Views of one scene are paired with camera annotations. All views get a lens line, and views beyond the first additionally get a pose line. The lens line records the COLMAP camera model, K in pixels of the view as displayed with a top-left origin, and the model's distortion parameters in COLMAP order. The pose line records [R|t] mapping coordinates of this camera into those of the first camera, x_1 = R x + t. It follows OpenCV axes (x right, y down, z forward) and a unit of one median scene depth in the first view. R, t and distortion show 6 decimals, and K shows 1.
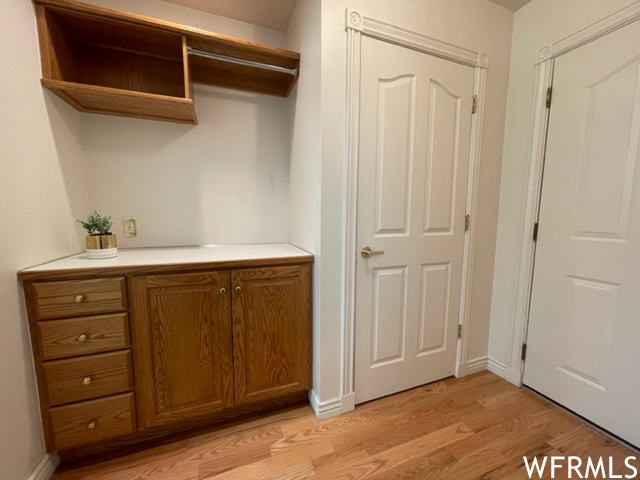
lens RADIAL K [[258.6, 0, 319.2], [0, 258.6, 241.6], [0, 0, 1]] dist [0.000446, 0.000270]
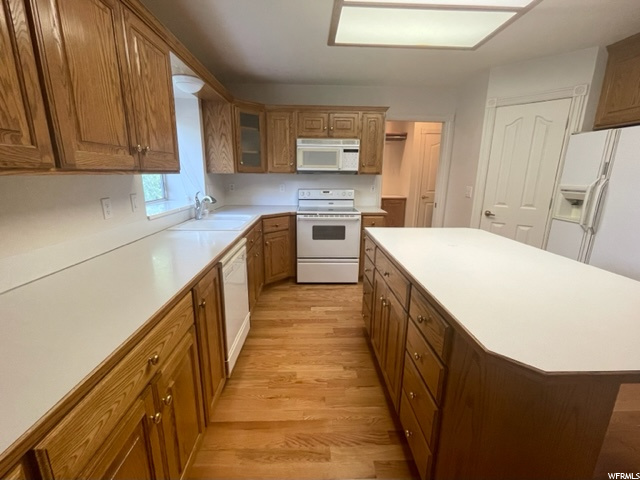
lens RADIAL K [[290.9, 0, 323.2], [0, 290.9, 243.0], [0, 0, 1]] dist [0.001912, 0.000120]
pose [[0.946612, 0.080327, -0.312208, 0.199864], [-0.041647, 0.990815, 0.128650, 0.220798], [0.319674, -0.108779, 0.941263, -3.411041]]
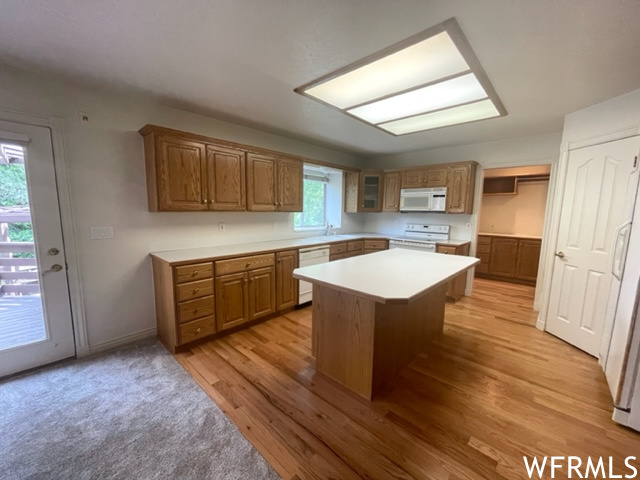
lens RADIAL K [[258.6, 0, 319.2], [0, 258.6, 241.6], [0, 0, 1]] dist [0.000446, 0.000270]
pose [[0.432235, 0.115261, -0.894364, 1.818372], [-0.111959, 0.990983, 0.073604, 0.188610], [0.894784, 0.068318, 0.441242, -3.353008]]
